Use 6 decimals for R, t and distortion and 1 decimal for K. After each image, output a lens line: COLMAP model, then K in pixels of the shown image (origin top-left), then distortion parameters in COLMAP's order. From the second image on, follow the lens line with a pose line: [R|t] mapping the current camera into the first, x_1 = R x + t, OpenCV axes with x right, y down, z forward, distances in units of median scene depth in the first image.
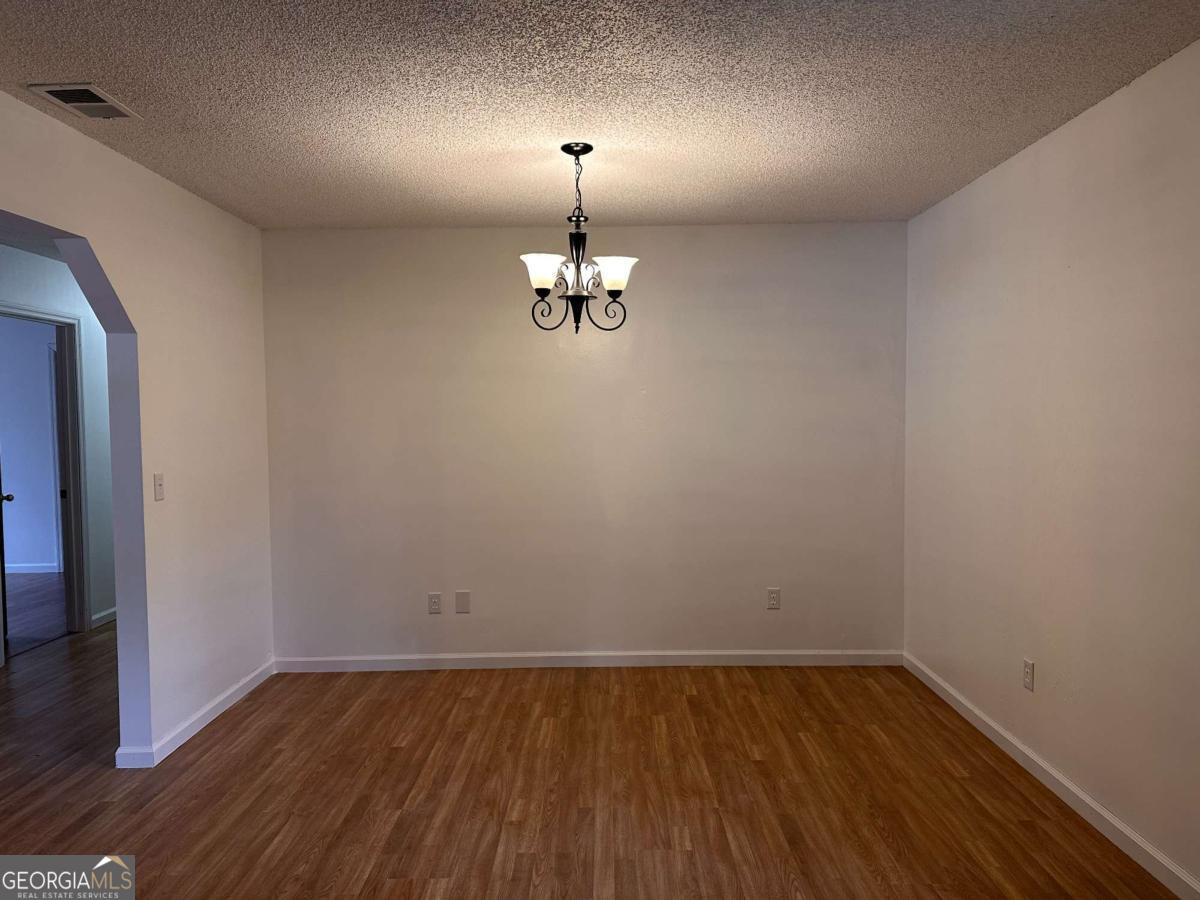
lens RADIAL K [[843.6, 0, 600.0], [0, 843.6, 450.0], [0, 0, 1]] dist [0.063892, -0.081070]
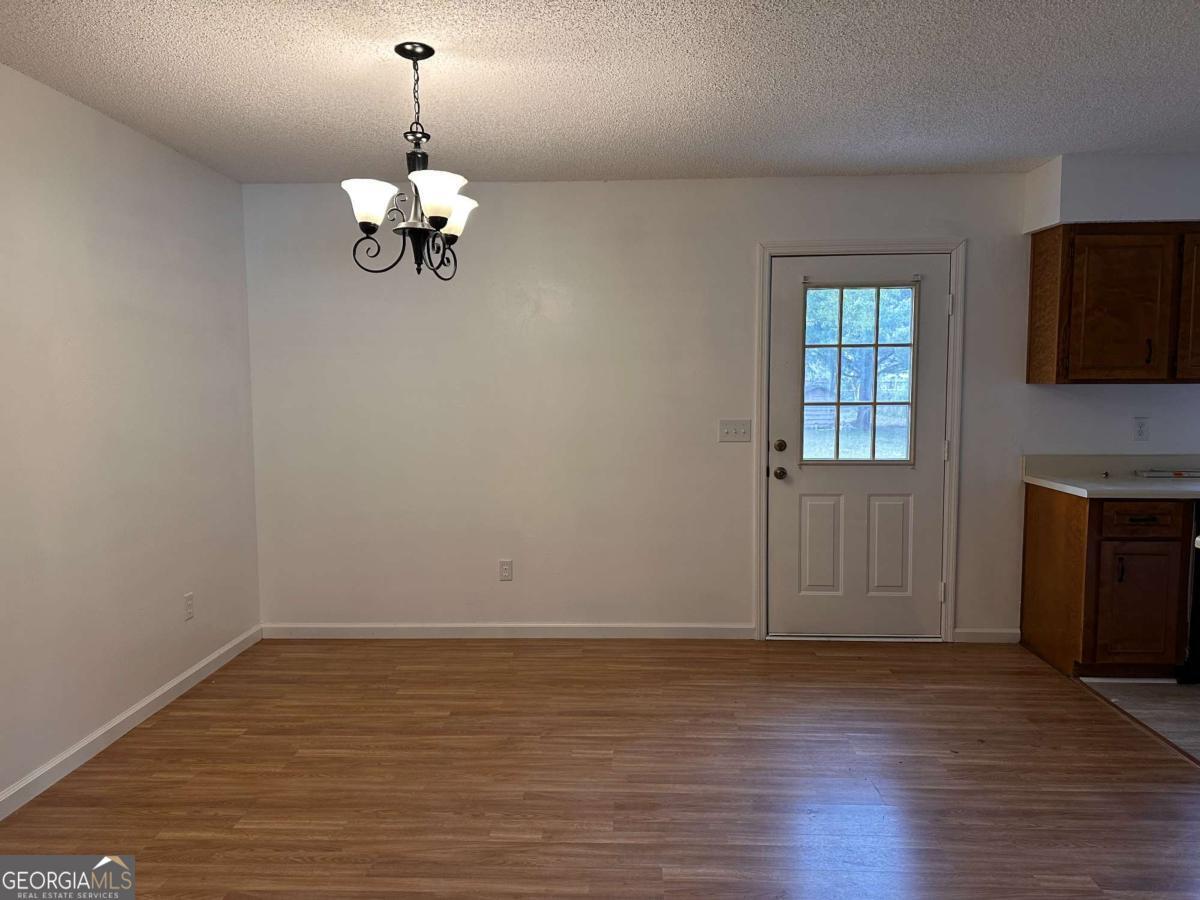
lens RADIAL K [[843.6, 0, 600.0], [0, 843.6, 450.0], [0, 0, 1]] dist [0.063892, -0.081070]
pose [[0.043904, -0.077808, 0.996001, -0.808345], [0.058391, 0.995458, 0.075192, -0.021589], [-0.997328, 0.054856, 0.048248, 0.749284]]
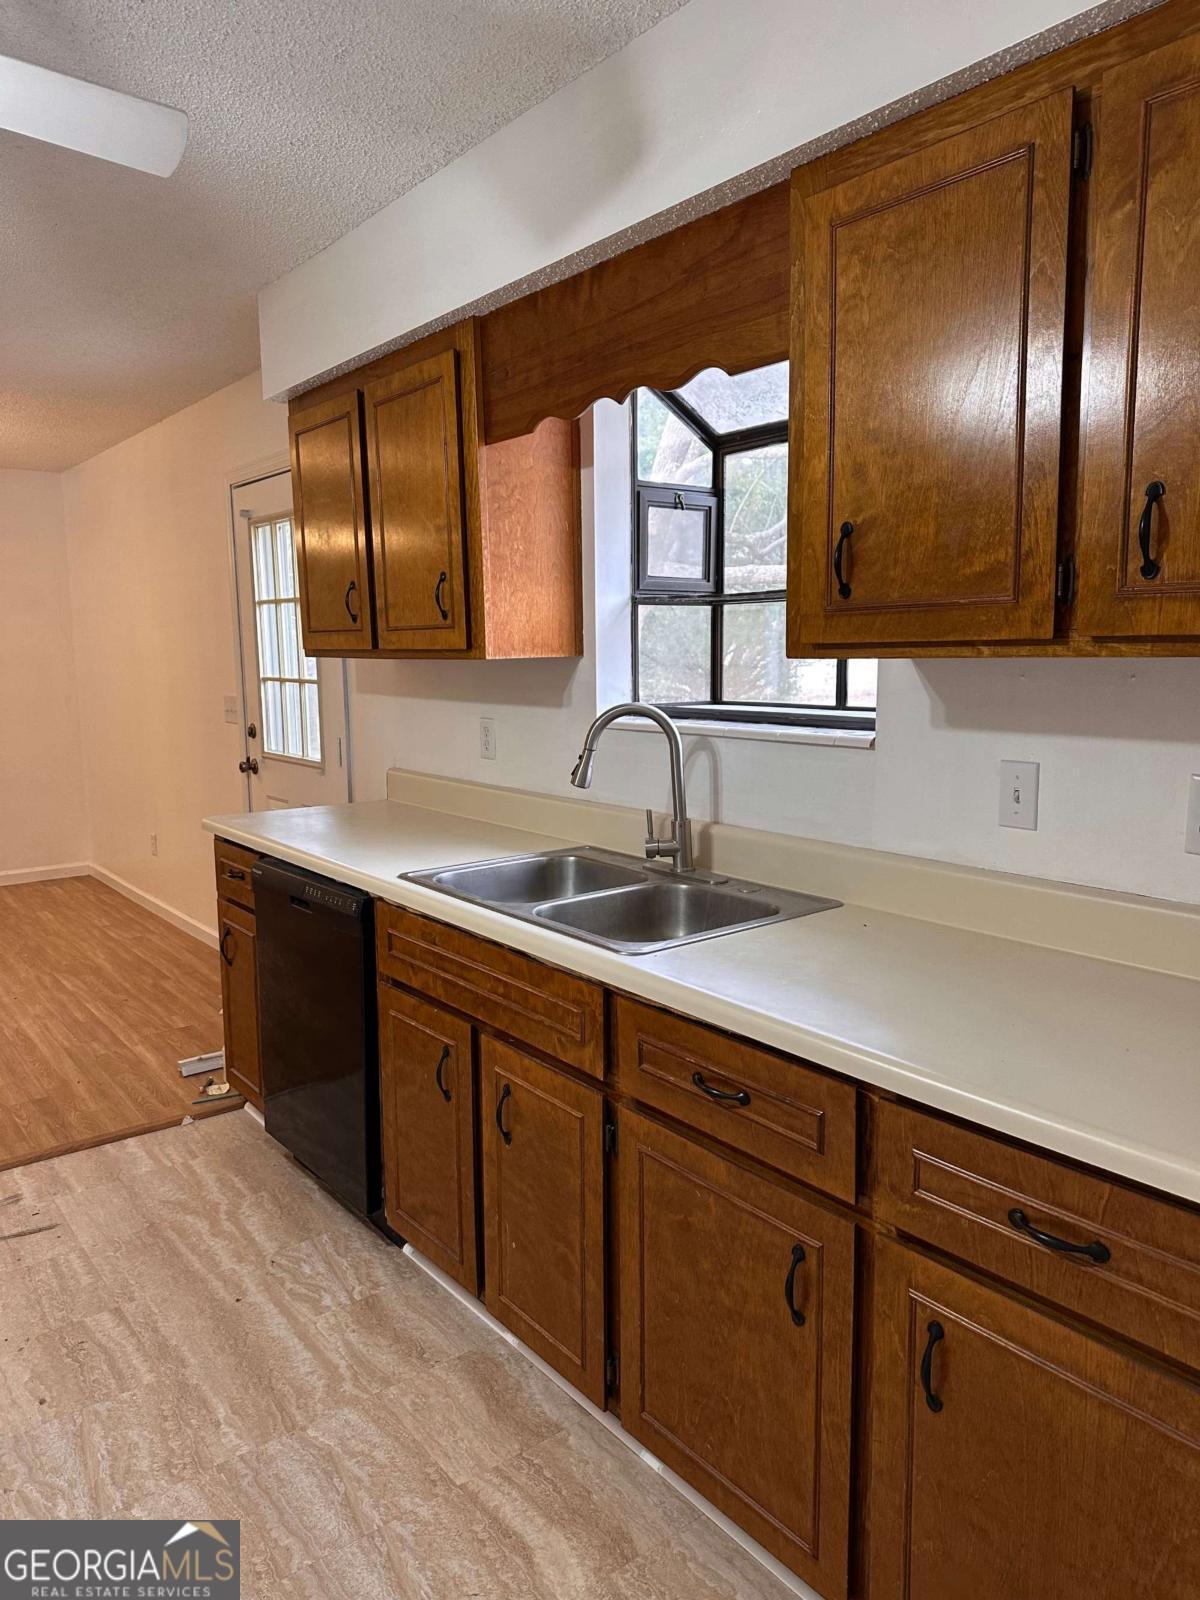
lens RADIAL K [[1124.8, 0, 600.0], [0, 1124.8, 800.0], [0, 0, 1]] dist [0.063892, -0.081070]
pose [[0.800583, -0.091772, 0.592153, 0.009726], [0.042475, 0.994408, 0.096689, 0.046578], [-0.597715, -0.052256, 0.800004, -0.830802]]
